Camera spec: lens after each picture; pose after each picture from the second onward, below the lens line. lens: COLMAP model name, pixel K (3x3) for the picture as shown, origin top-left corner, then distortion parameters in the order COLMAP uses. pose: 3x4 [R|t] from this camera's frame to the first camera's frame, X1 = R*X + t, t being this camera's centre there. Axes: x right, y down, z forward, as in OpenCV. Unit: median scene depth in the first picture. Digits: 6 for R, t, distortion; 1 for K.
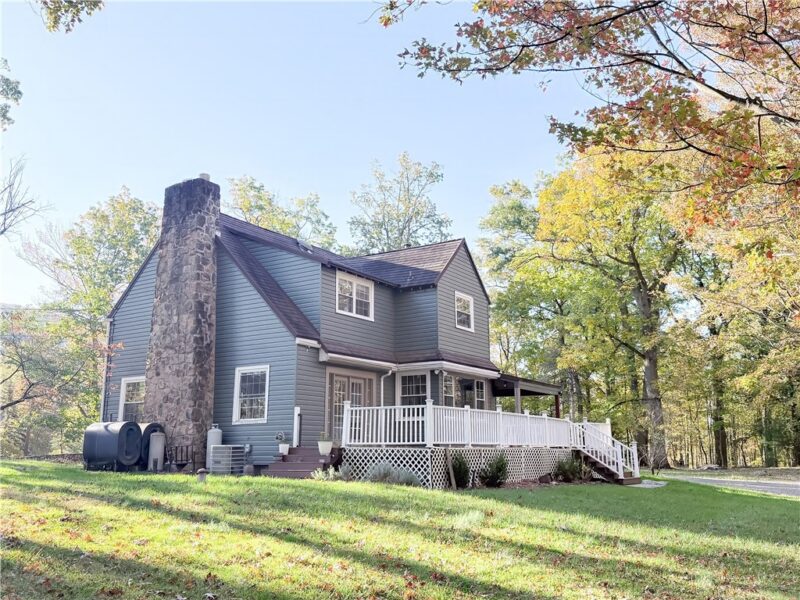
lens RADIAL K [[710.0, 0, 400.0], [0, 710.0, 300.0], [0, 0, 1]] dist [0.154151, 0.000151]
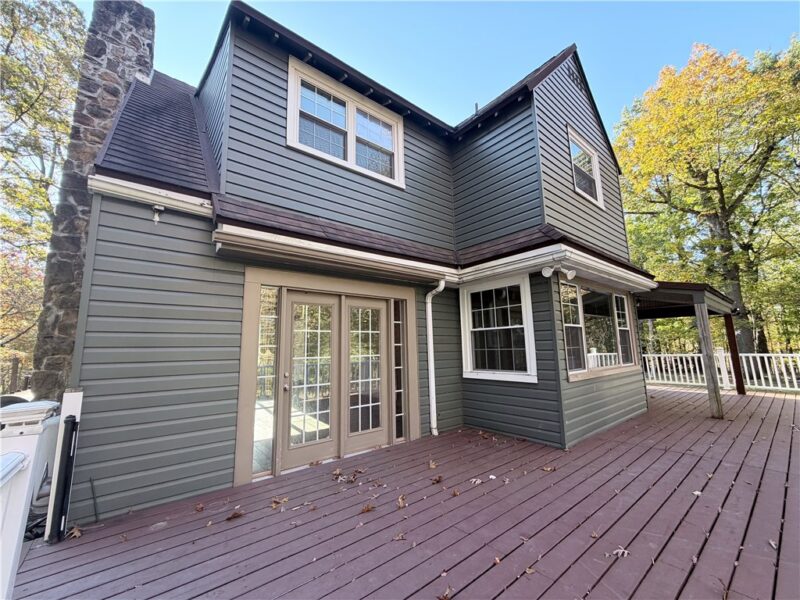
lens RADIAL K [[321.5, 0, 400.0], [0, 321.5, 300.0], [0, 0, 1]] dist [-0.000351, -0.000076]
pose [[0.952517, -0.065568, -0.297343, 0.024999], [0.083823, 0.995273, 0.049050, 0.103869], [0.292721, -0.071646, 0.953510, 0.815739]]
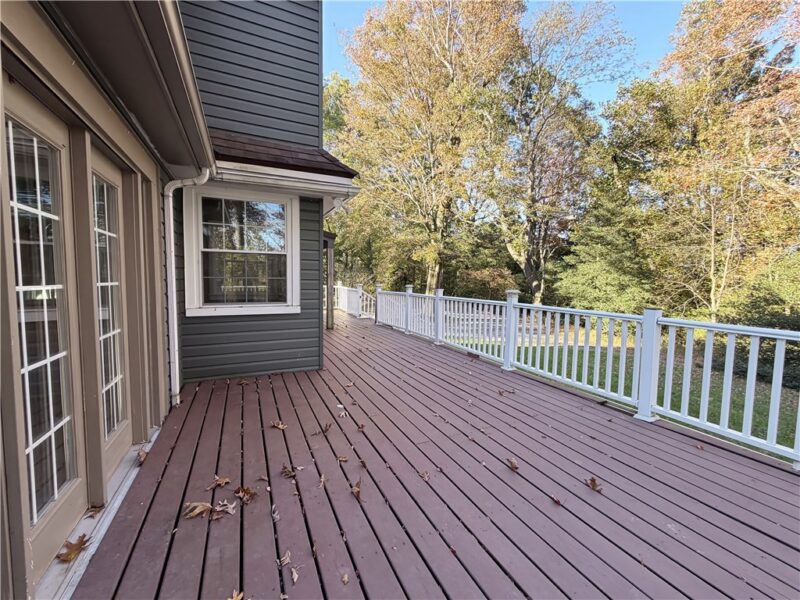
lens RADIAL K [[330.9, 0, 400.0], [0, 330.9, 300.0], [0, 0, 1]] dist [-0.000048, -0.000029]
pose [[0.522092, -0.051510, 0.851332, -0.136681], [-0.184984, 0.967575, 0.171987, 0.123949], [-0.832587, -0.247276, 0.495635, 0.901068]]
